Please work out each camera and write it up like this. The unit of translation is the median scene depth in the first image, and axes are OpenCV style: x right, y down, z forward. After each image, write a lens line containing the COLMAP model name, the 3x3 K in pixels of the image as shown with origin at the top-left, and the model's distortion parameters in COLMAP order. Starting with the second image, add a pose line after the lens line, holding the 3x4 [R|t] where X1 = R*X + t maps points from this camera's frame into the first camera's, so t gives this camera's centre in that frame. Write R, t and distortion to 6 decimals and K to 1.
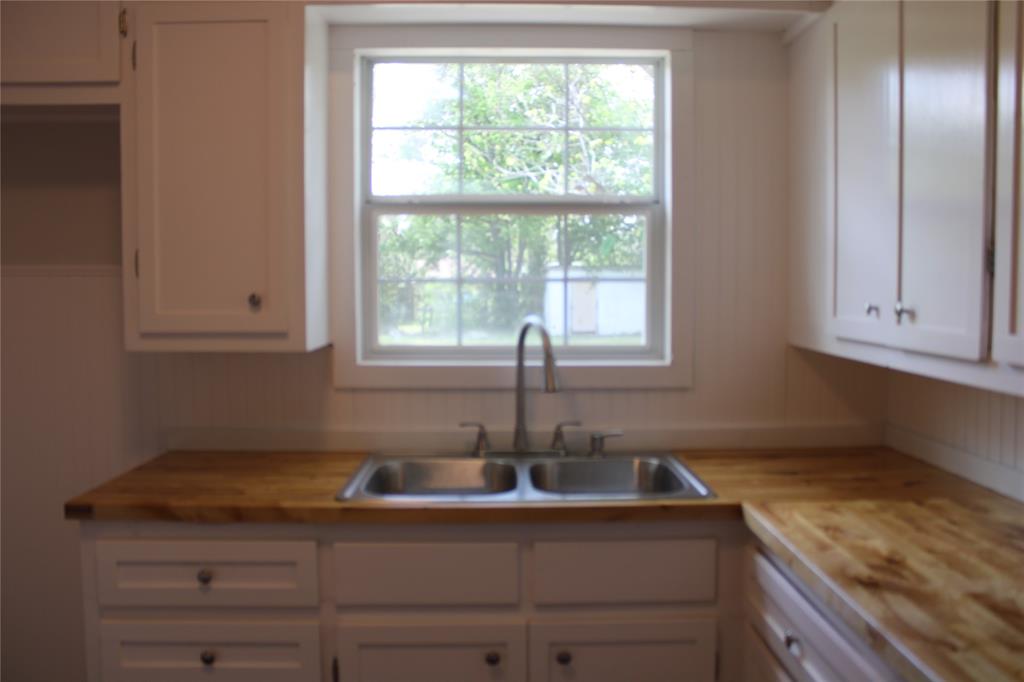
lens RADIAL K [[861.3, 0, 512.3], [0, 861.3, 327.9], [0, 0, 1]] dist [-0.178610, 0.229636]
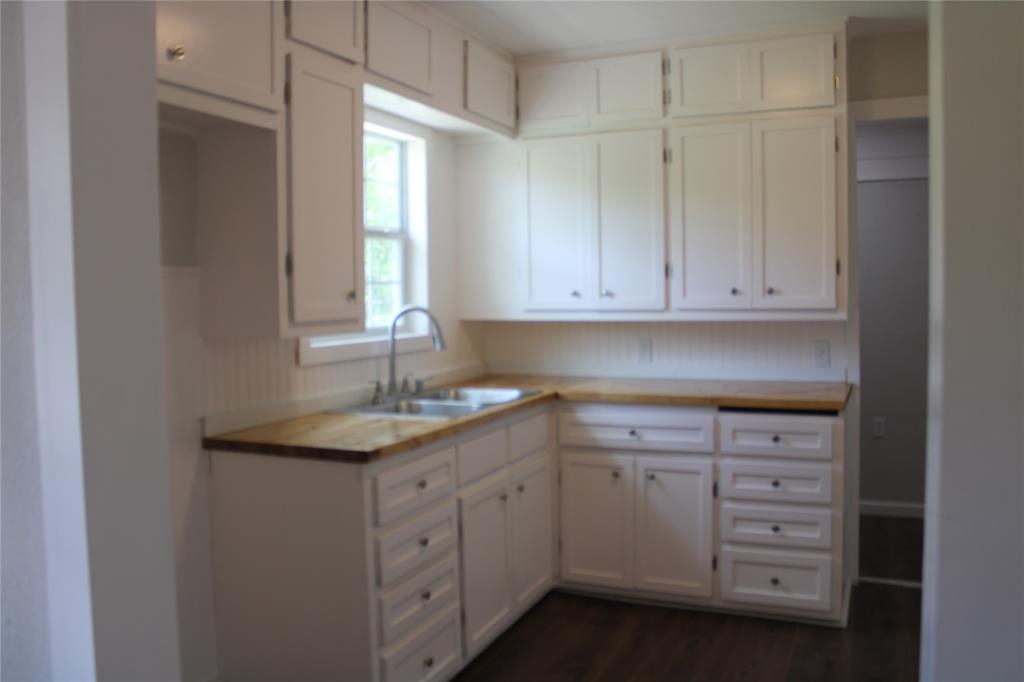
lens RADIAL K [[861.3, 0, 512.3], [0, 861.3, 327.9], [0, 0, 1]] dist [-0.178610, 0.229636]
pose [[0.423600, -0.046070, 0.904677, -1.248941], [0.066198, 0.997610, 0.019806, 0.009249], [-0.903427, 0.051497, 0.425637, 0.175221]]
